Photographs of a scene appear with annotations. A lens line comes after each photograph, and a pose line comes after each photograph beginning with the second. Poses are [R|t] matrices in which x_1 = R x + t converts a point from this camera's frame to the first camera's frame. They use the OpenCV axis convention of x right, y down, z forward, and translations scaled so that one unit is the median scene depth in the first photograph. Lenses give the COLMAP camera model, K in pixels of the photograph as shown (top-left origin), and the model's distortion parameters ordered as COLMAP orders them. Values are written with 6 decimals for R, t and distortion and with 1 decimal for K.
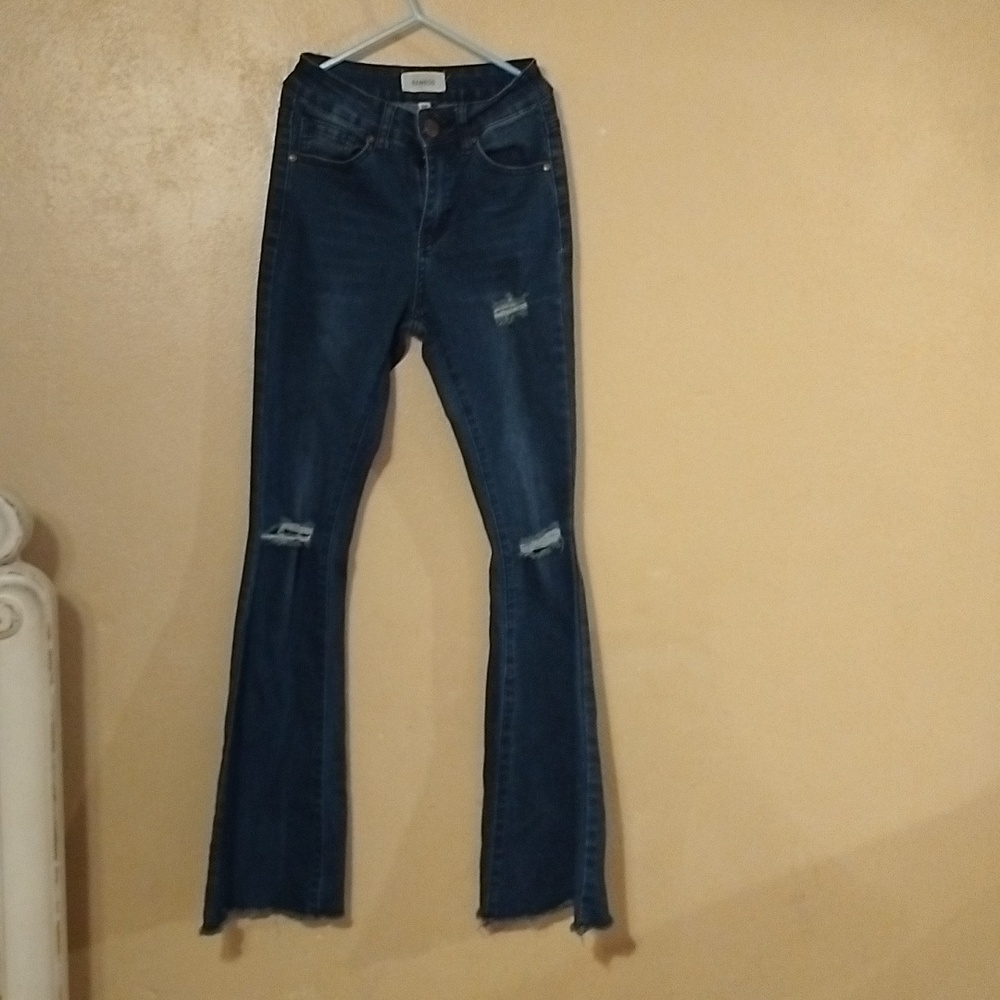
lens RADIAL K [[1694.3, 0, 500.0], [0, 1694.3, 500.0], [0, 0, 1]] dist [0.141163, -0.198623]
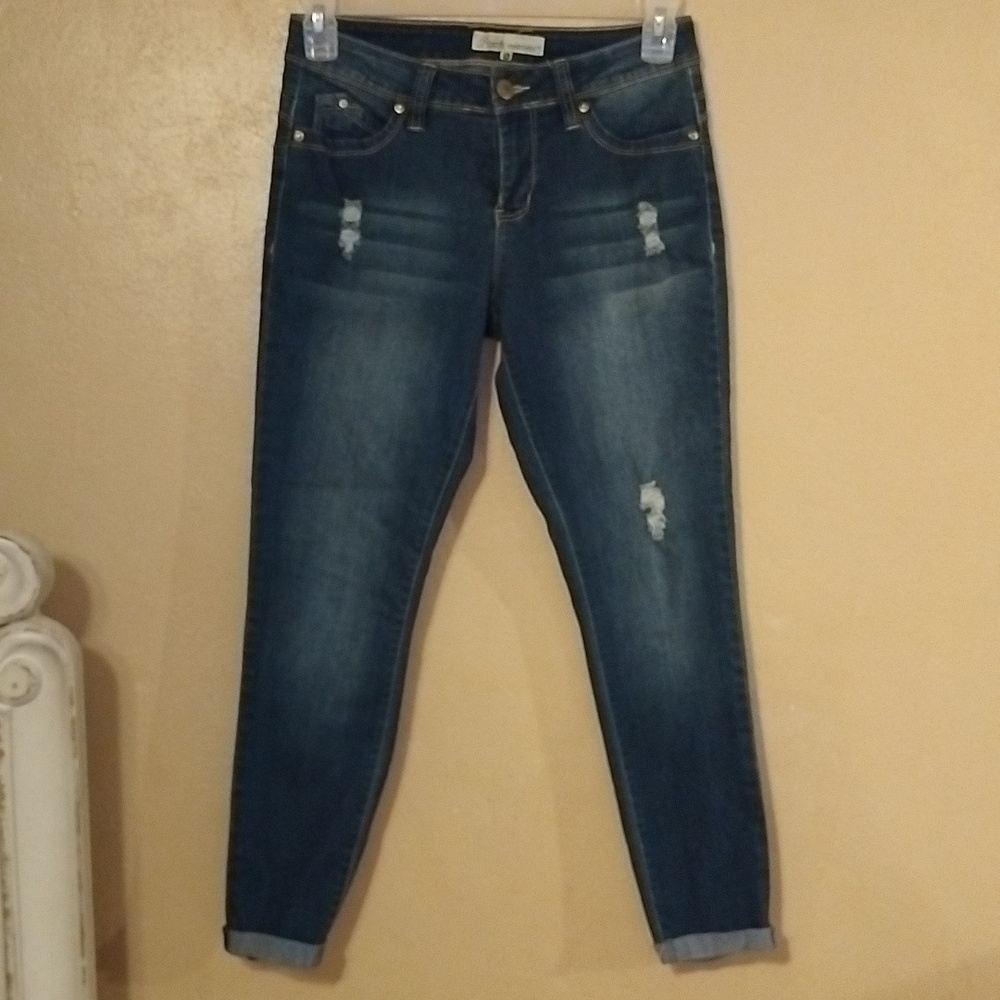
lens RADIAL K [[1694.3, 0, 500.0], [0, 1694.3, 500.0], [0, 0, 1]] dist [0.141163, -0.198623]
pose [[0.997569, -0.007449, -0.069290, 0.014244], [0.007346, 0.999972, -0.001742, -0.019118], [0.069301, 0.001229, 0.997595, 0.139630]]
